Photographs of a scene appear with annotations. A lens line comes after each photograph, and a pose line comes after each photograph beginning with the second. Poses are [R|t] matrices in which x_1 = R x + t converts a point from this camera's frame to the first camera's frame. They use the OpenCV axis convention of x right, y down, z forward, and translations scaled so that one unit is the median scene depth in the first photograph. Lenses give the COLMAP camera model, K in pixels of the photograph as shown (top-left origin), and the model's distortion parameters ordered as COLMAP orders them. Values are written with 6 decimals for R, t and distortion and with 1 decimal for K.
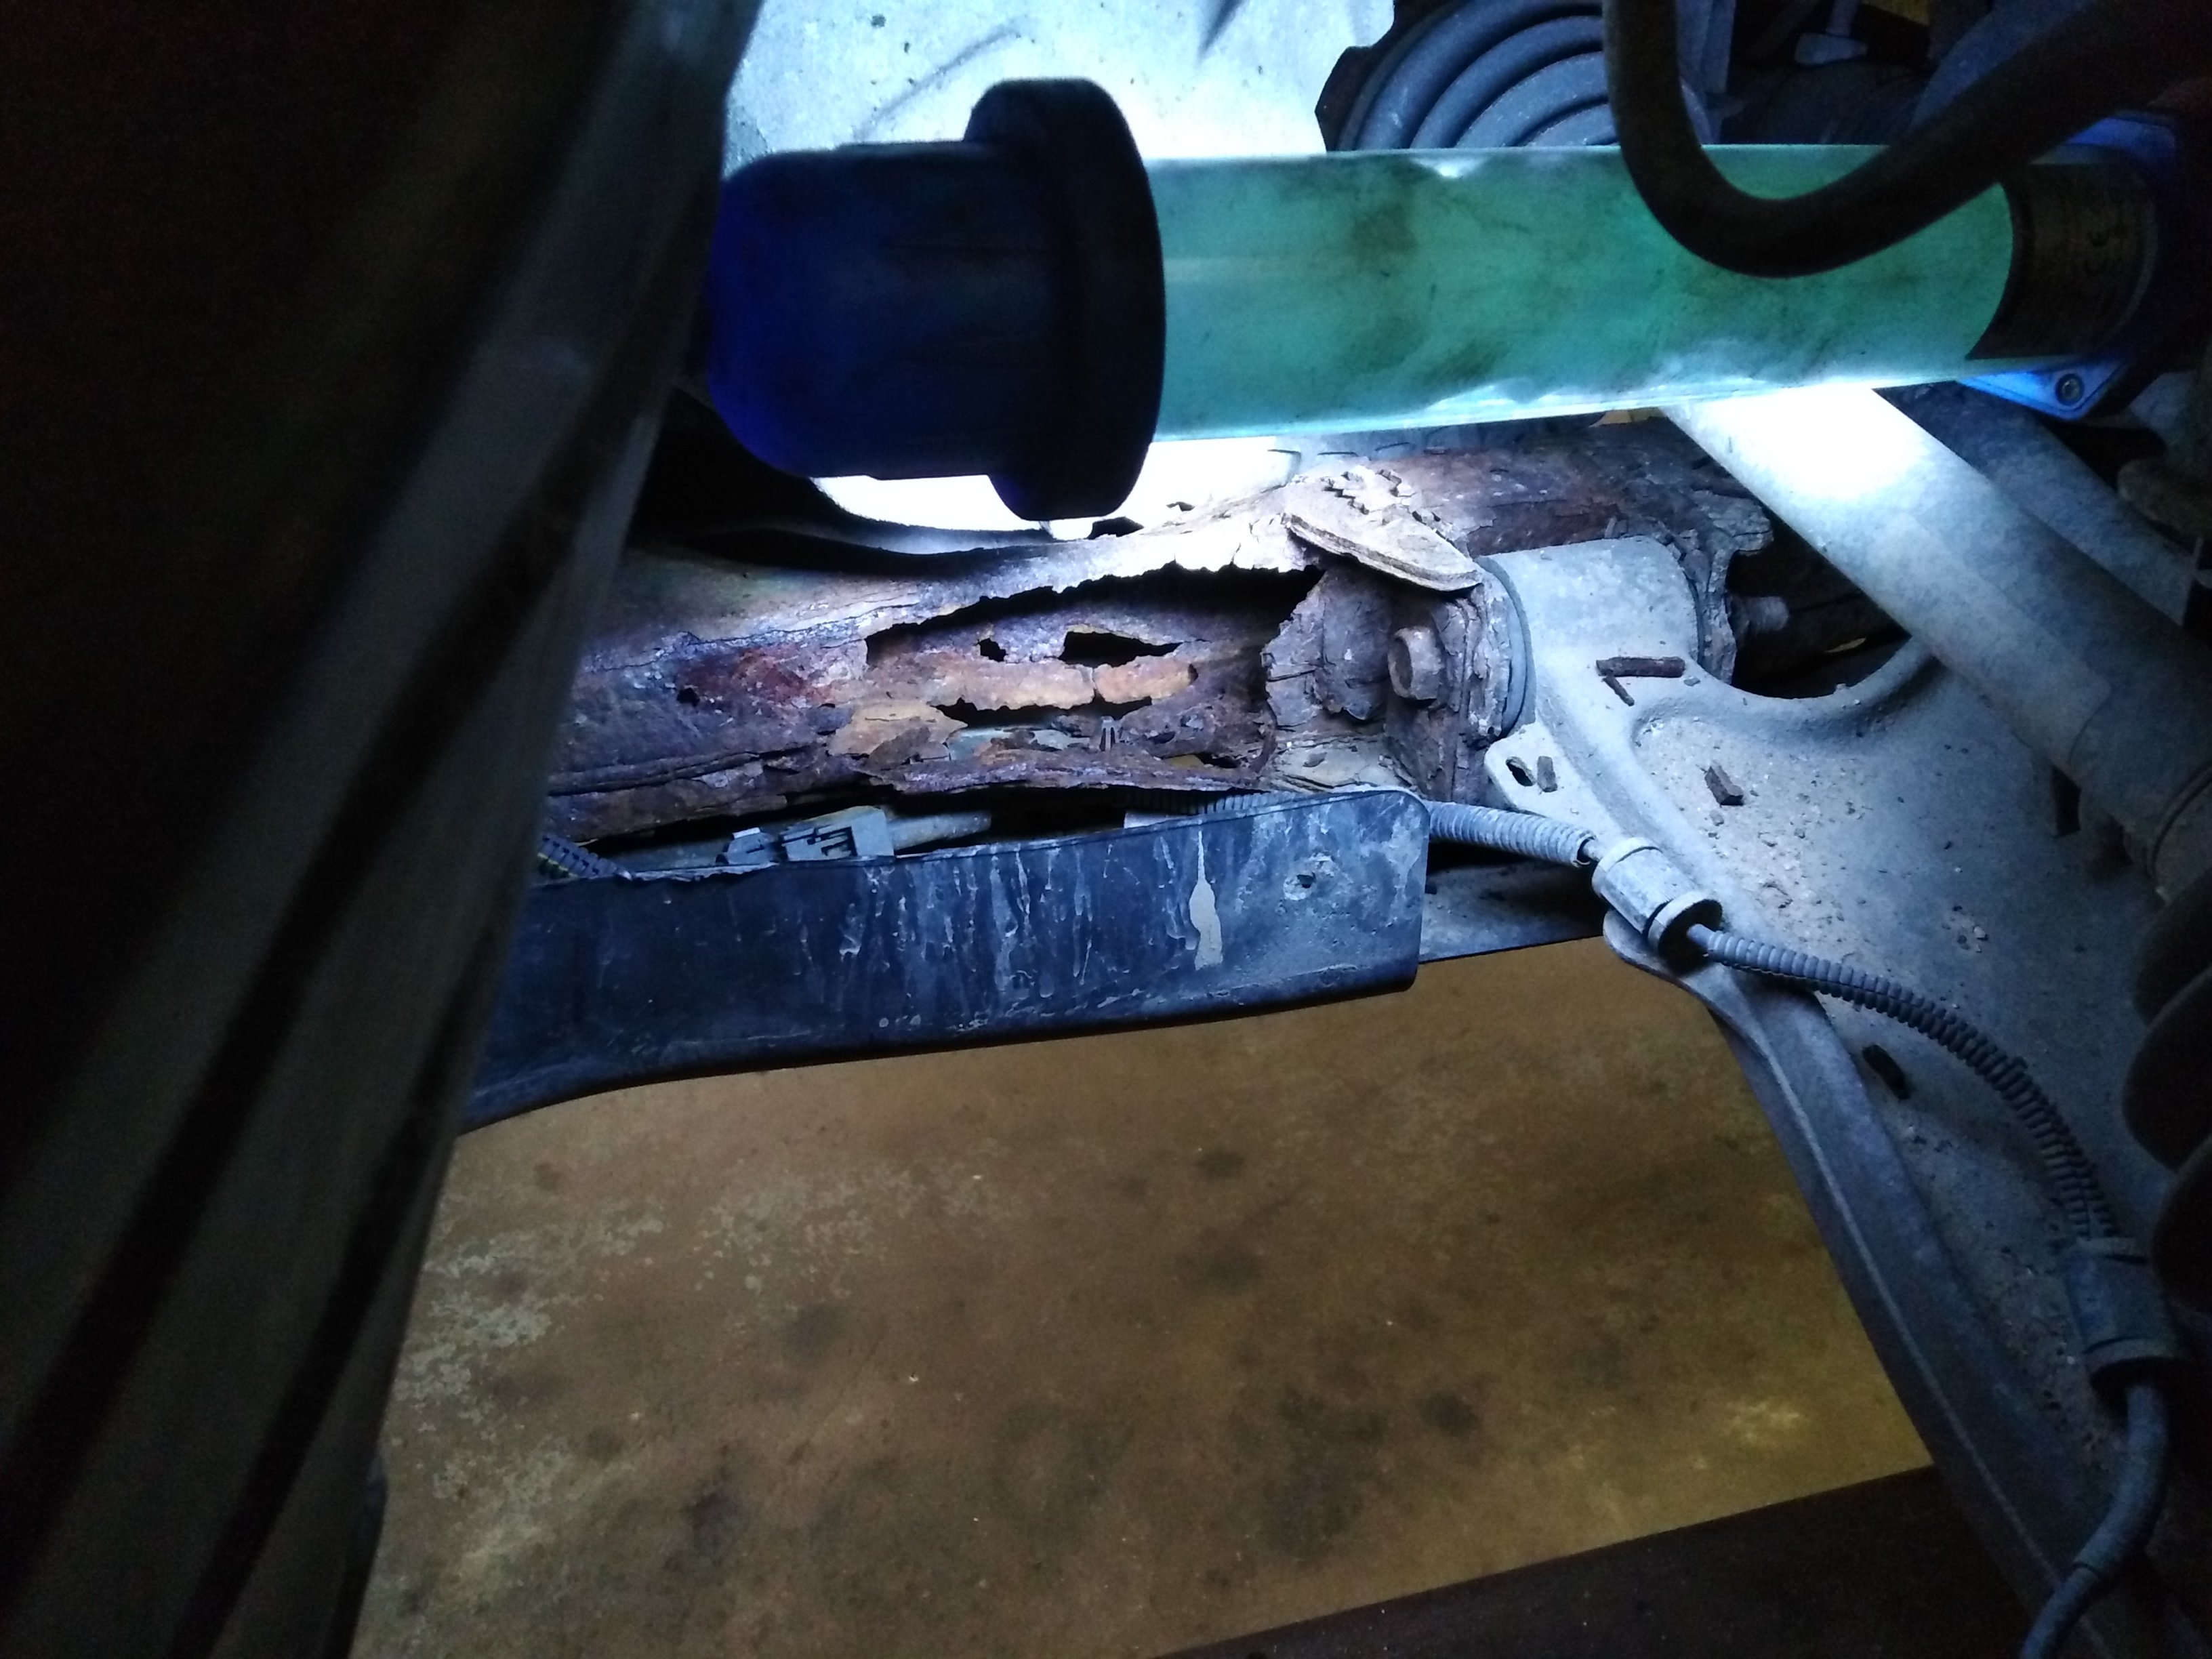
lens RADIAL K [[1578.9, 0, 1104.7], [0, 1578.9, 837.5], [0, 0, 1]] dist [0.086309, -0.091688]
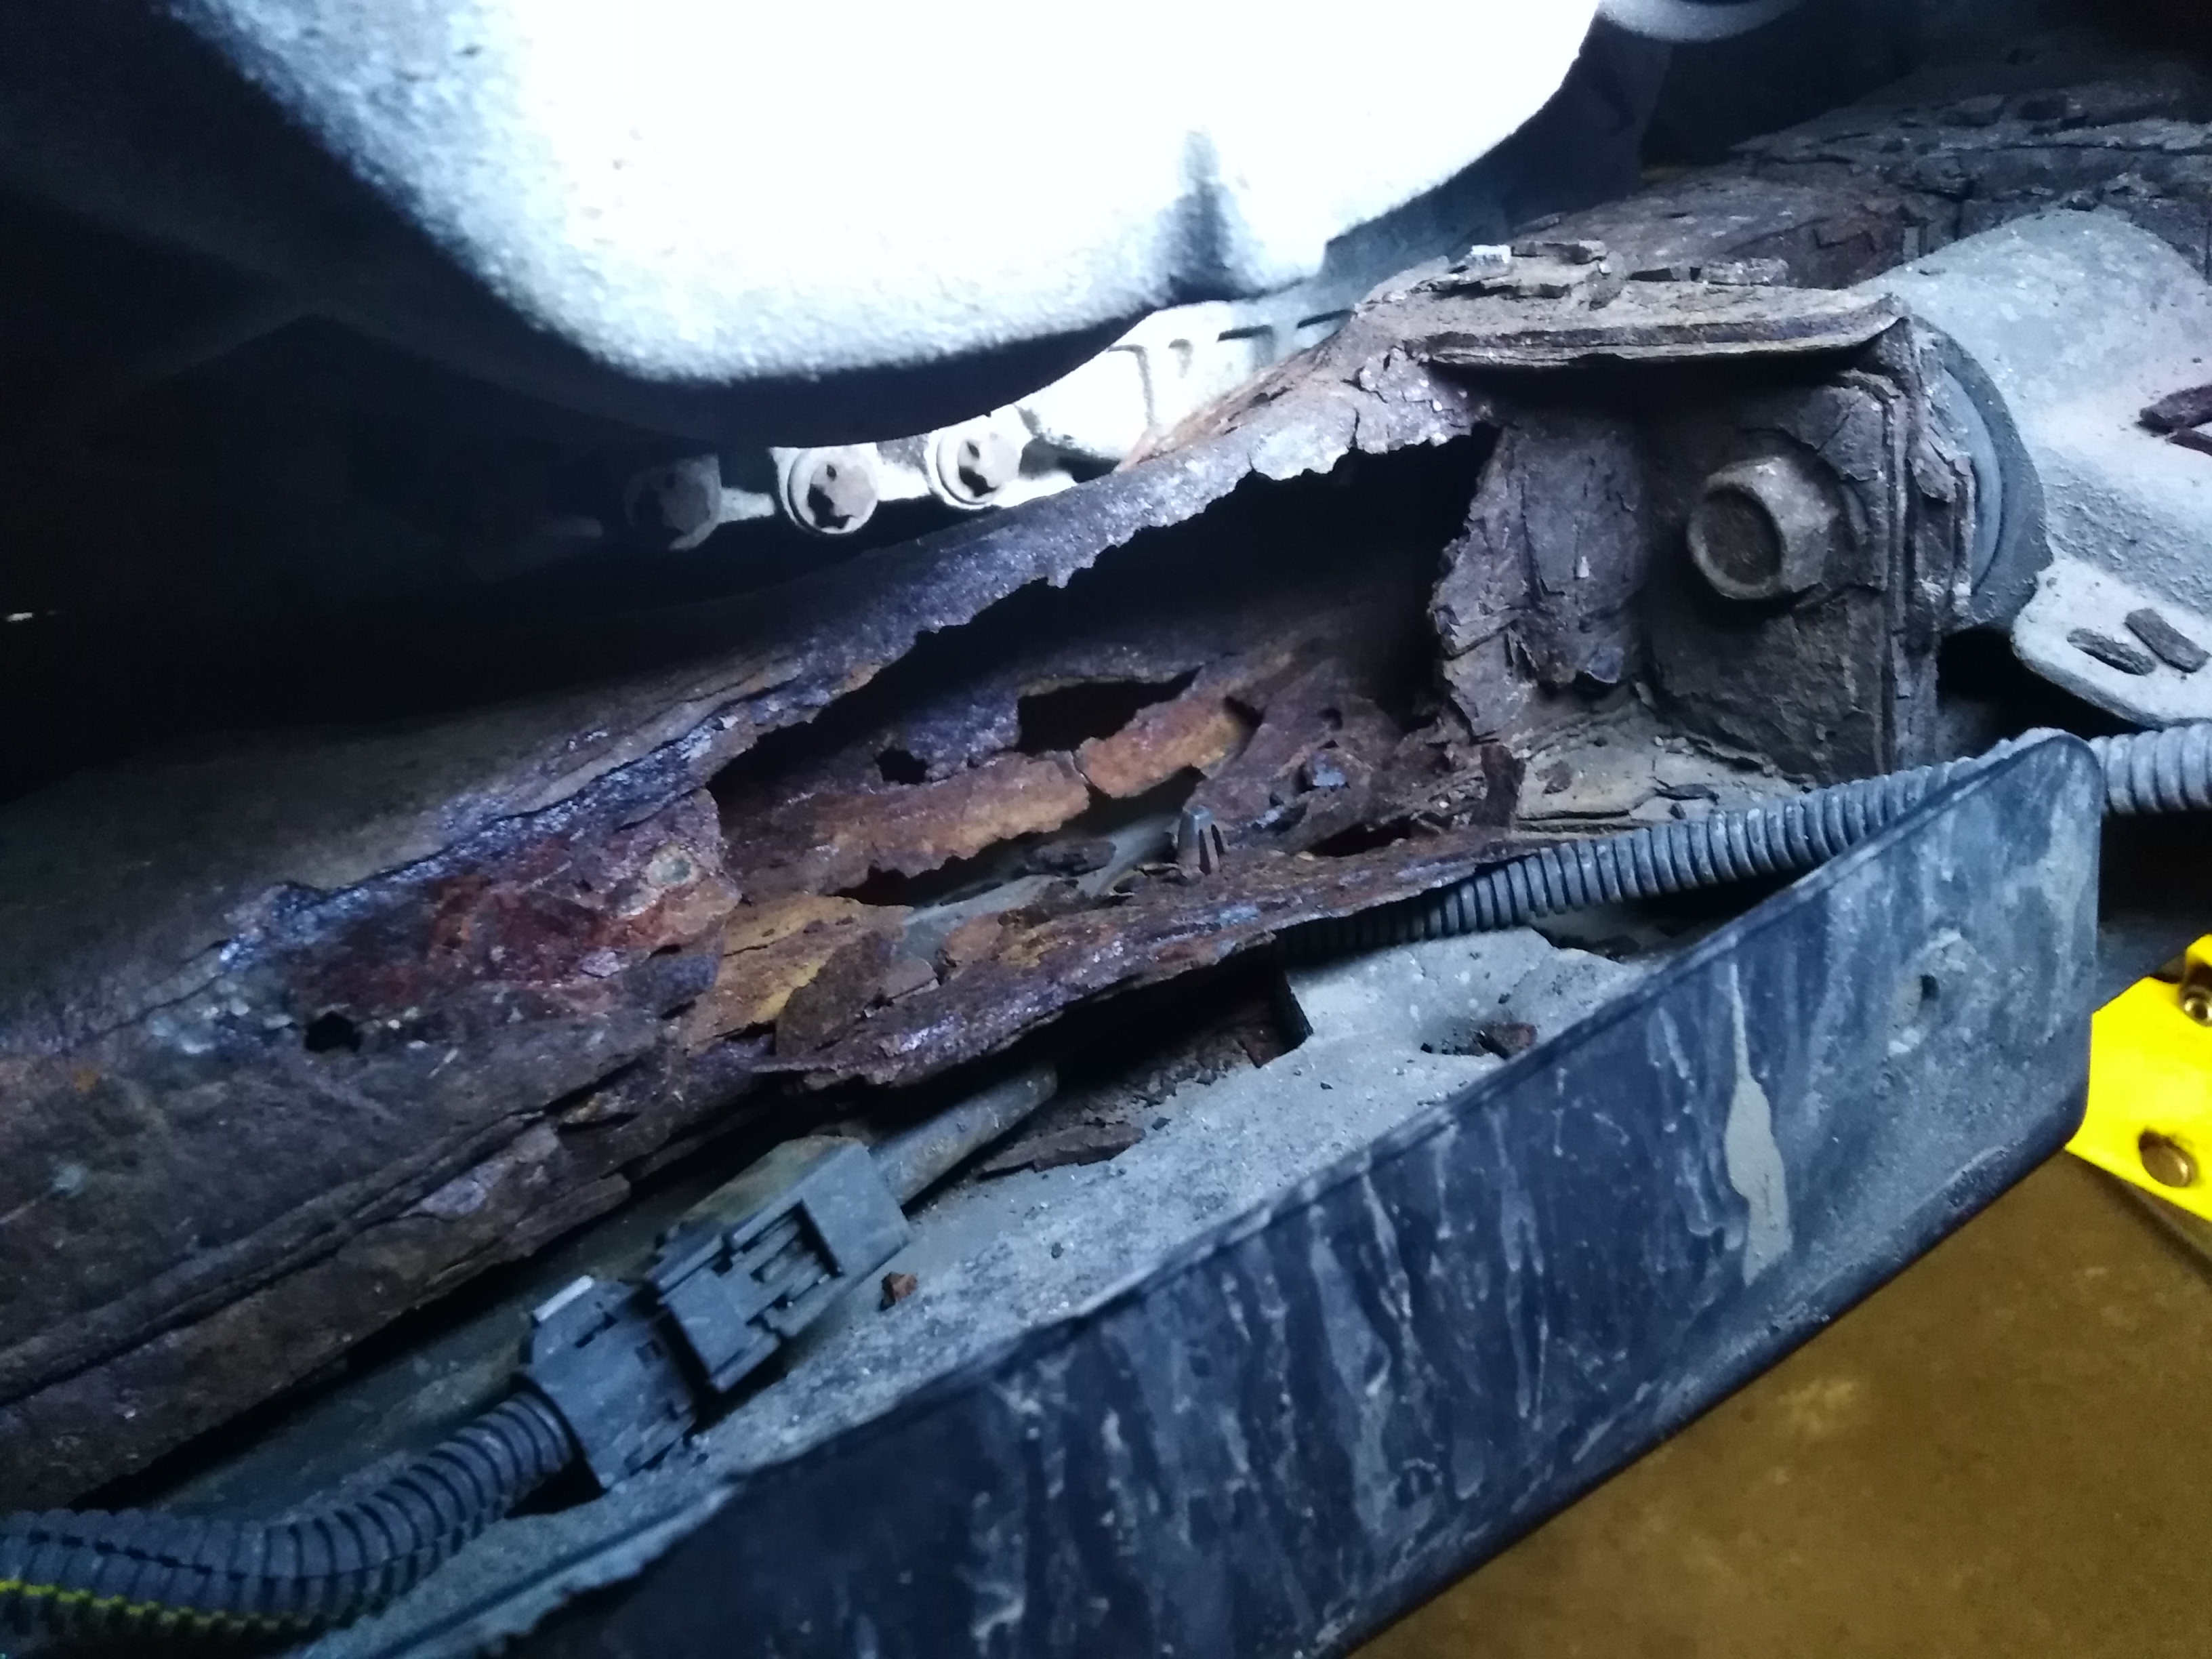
lens RADIAL K [[1678.7, 0, 1131.3], [0, 1678.7, 821.2], [0, 0, 1]] dist [0.115378, -0.206918]
pose [[0.942553, -0.290361, 0.165182, -0.123906], [0.304011, 0.950525, -0.063876, -0.049606], [-0.138462, 0.110423, 0.984193, 0.529027]]
